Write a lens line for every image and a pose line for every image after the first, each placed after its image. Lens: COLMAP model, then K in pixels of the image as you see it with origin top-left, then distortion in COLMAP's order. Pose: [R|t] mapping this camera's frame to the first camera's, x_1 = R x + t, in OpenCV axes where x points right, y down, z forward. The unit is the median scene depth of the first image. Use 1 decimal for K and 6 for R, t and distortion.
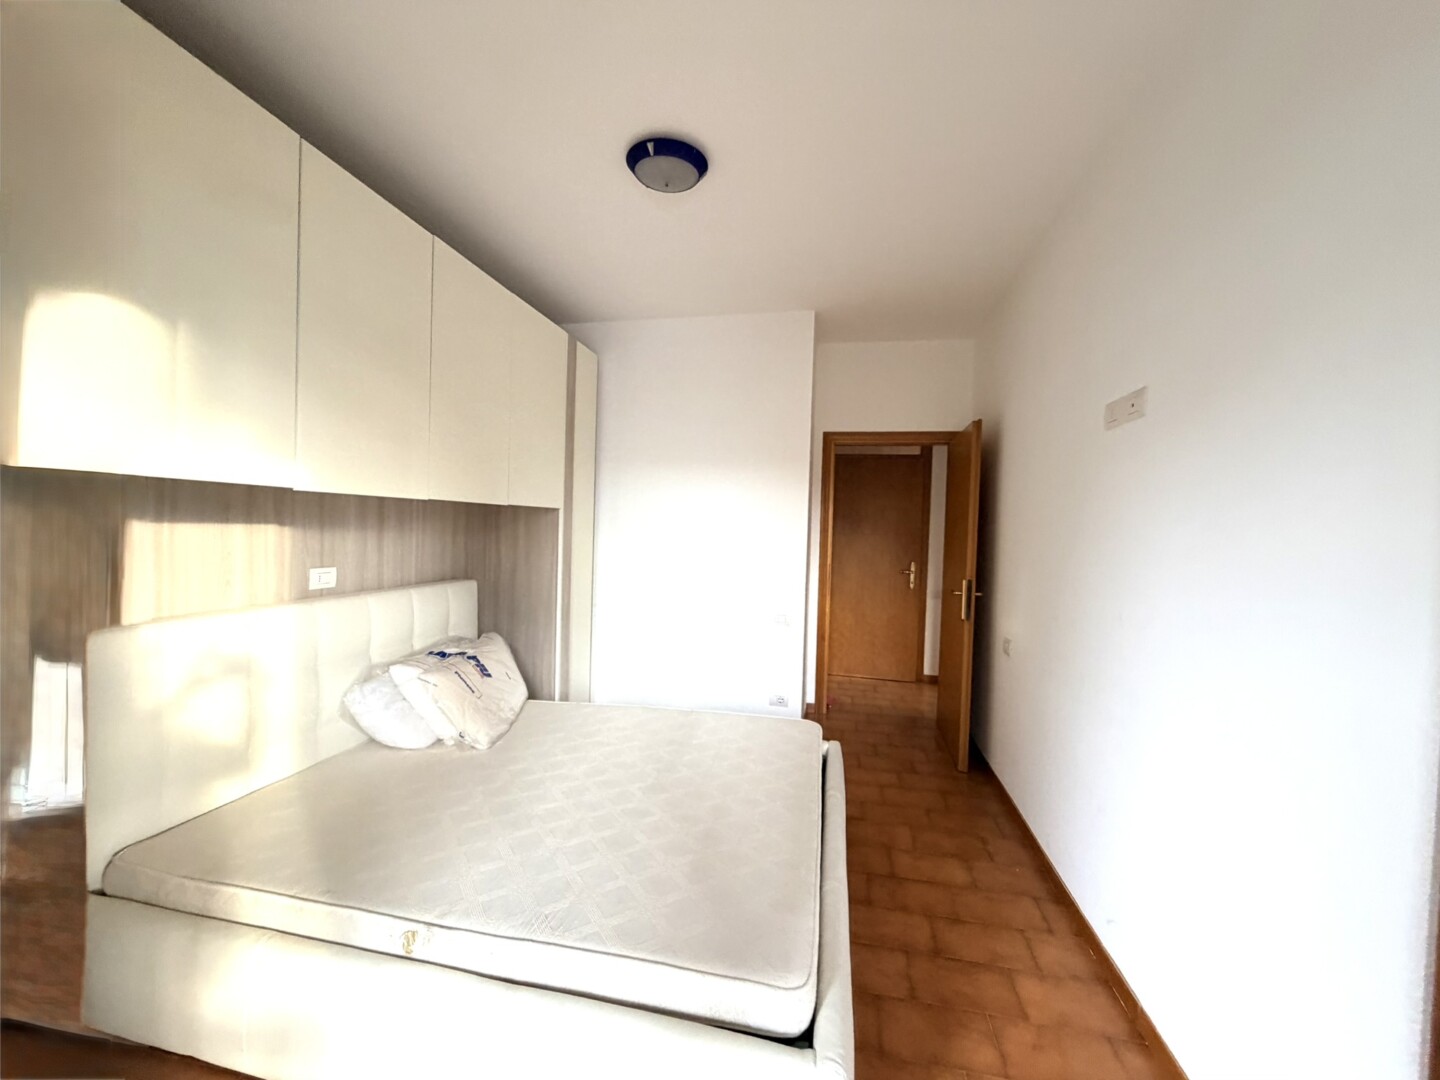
lens RADIAL K [[571.7, 0, 718.5], [0, 571.7, 535.8], [0, 0, 1]] dist [0.003386, -0.000827]
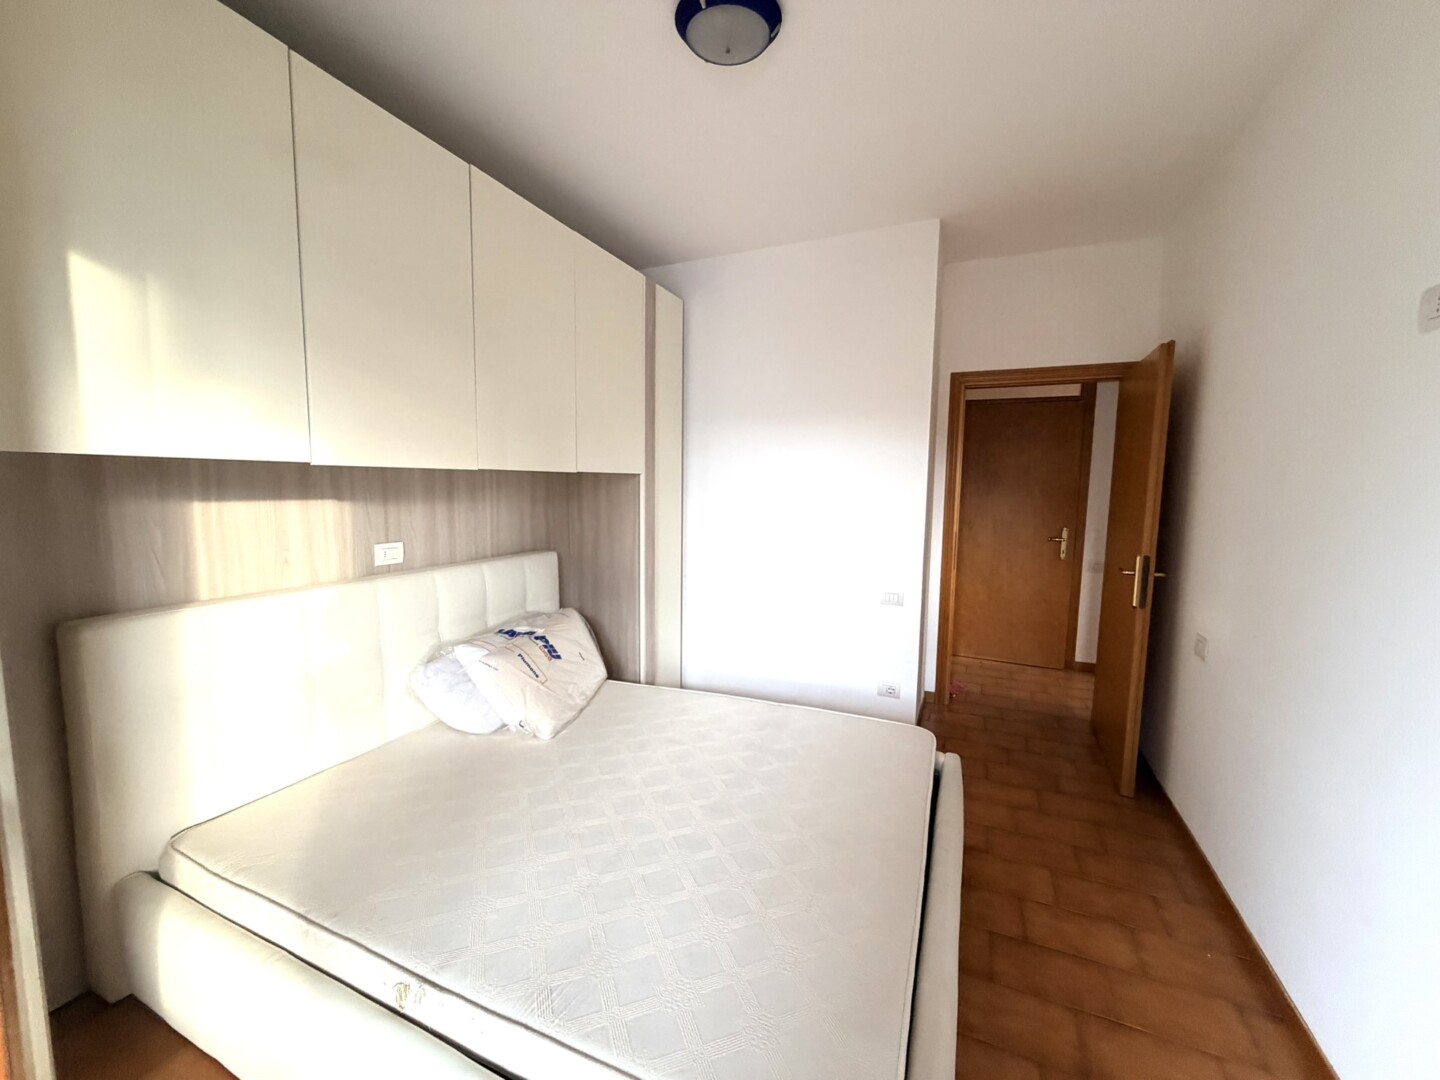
lens RADIAL K [[571.7, 0, 716.6], [0, 571.7, 539.1], [0, 0, 1]] dist [0.003386, -0.000827]
pose [[0.976362, 0.003562, -0.216112, 0.052209], [0.013385, 0.996949, 0.076903, -0.015891], [0.215726, -0.077978, 0.973335, 0.162995]]
